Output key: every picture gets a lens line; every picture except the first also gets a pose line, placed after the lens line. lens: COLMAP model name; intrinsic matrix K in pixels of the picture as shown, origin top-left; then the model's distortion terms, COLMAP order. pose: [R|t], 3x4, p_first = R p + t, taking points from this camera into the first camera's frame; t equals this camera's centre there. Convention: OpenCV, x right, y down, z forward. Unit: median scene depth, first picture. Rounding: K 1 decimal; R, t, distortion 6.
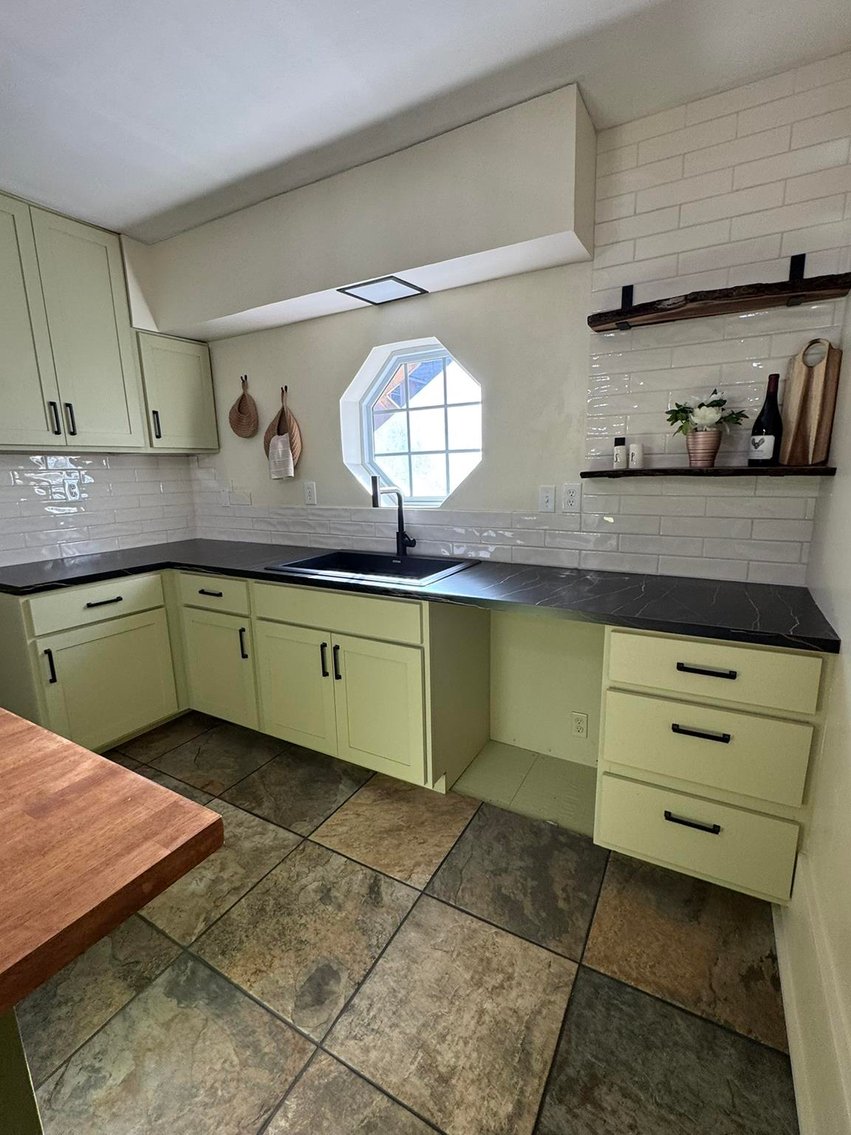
lens RADIAL K [[504.0, 0, 425.4], [0, 504.0, 567.6], [0, 0, 1]] dist [0.000078, -0.001498]
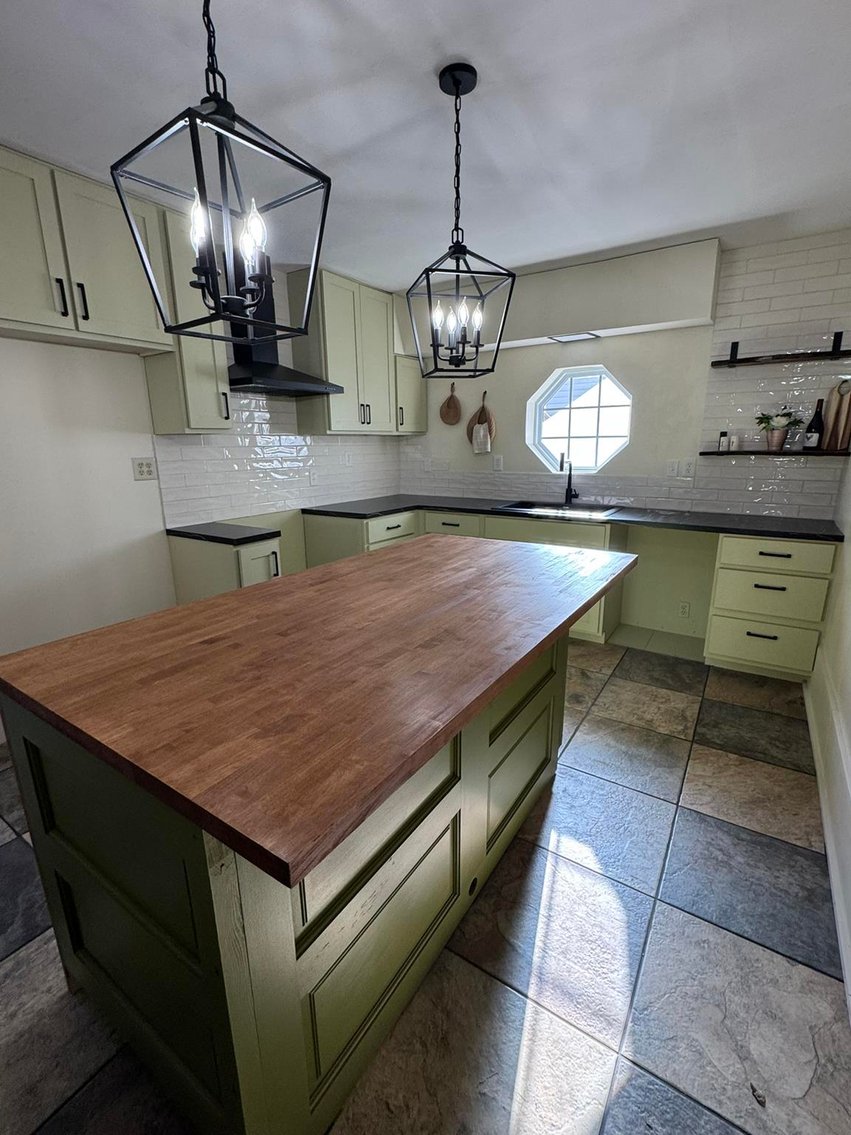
lens RADIAL K [[504.0, 0, 426.9], [0, 504.0, 566.2], [0, 0, 1]] dist [0.000078, -0.001498]
pose [[0.998067, 0.026074, -0.056411, -0.514576], [-0.023413, 0.998605, 0.047323, 0.138604], [0.057566, -0.045911, 0.997285, -0.780467]]
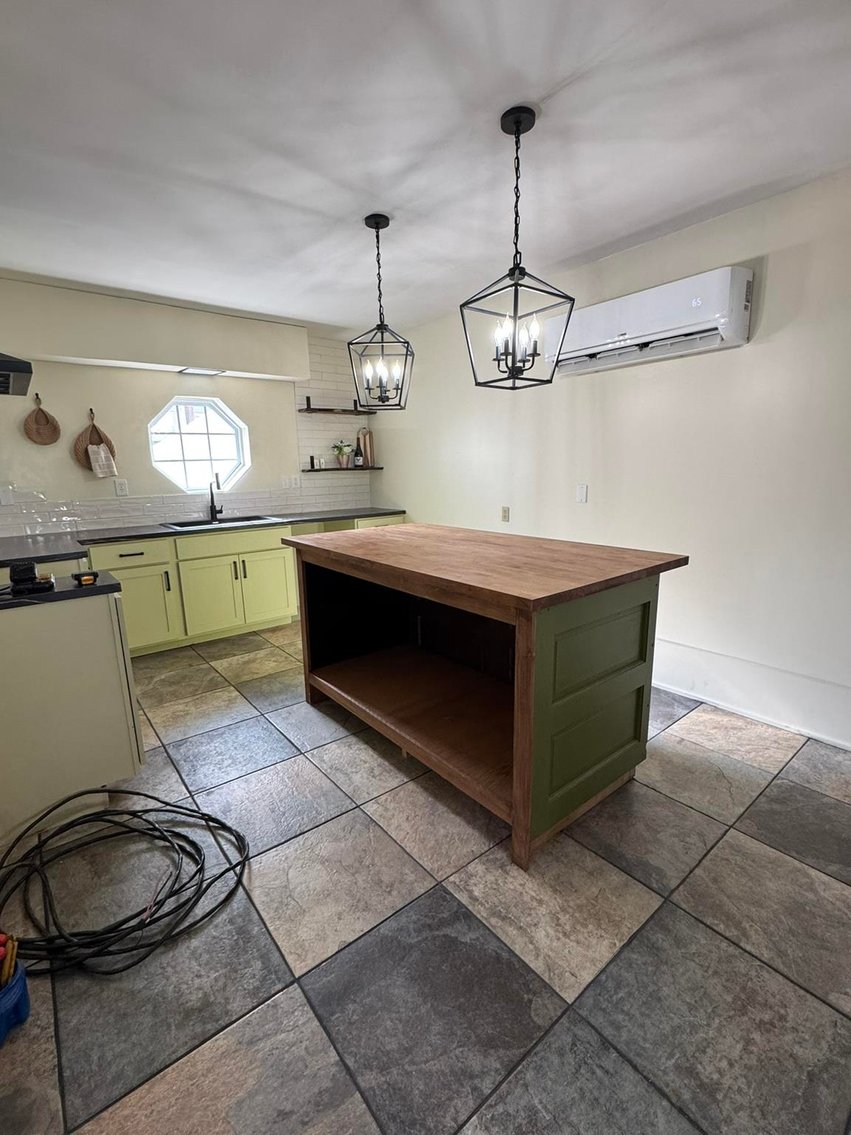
lens RADIAL K [[504.0, 0, 425.5], [0, 504.0, 564.4], [0, 0, 1]] dist [0.000078, -0.001498]
pose [[0.362886, -0.167262, 0.916699, -1.825559], [0.198348, 0.975079, 0.099396, 0.128069], [-0.910479, 0.145757, 0.387019, -0.395732]]
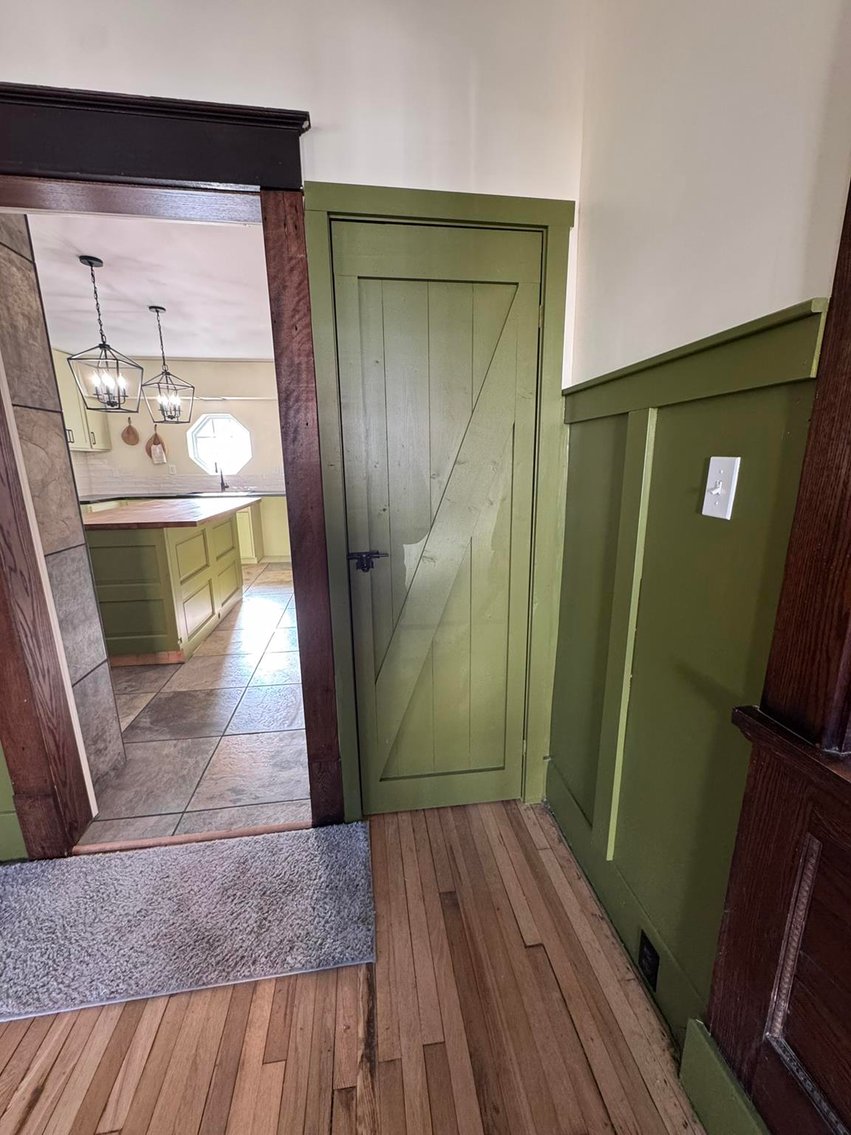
lens RADIAL K [[451.9, 0, 428.0], [0, 451.9, 566.2], [0, 0, 1]] dist [-0.002565, 0.000024]
pose [[0.789049, -0.123321, 0.601825, -0.914191], [0.113516, 0.992043, 0.054452, 0.485103], [-0.603751, 0.025351, 0.796770, -2.116541]]
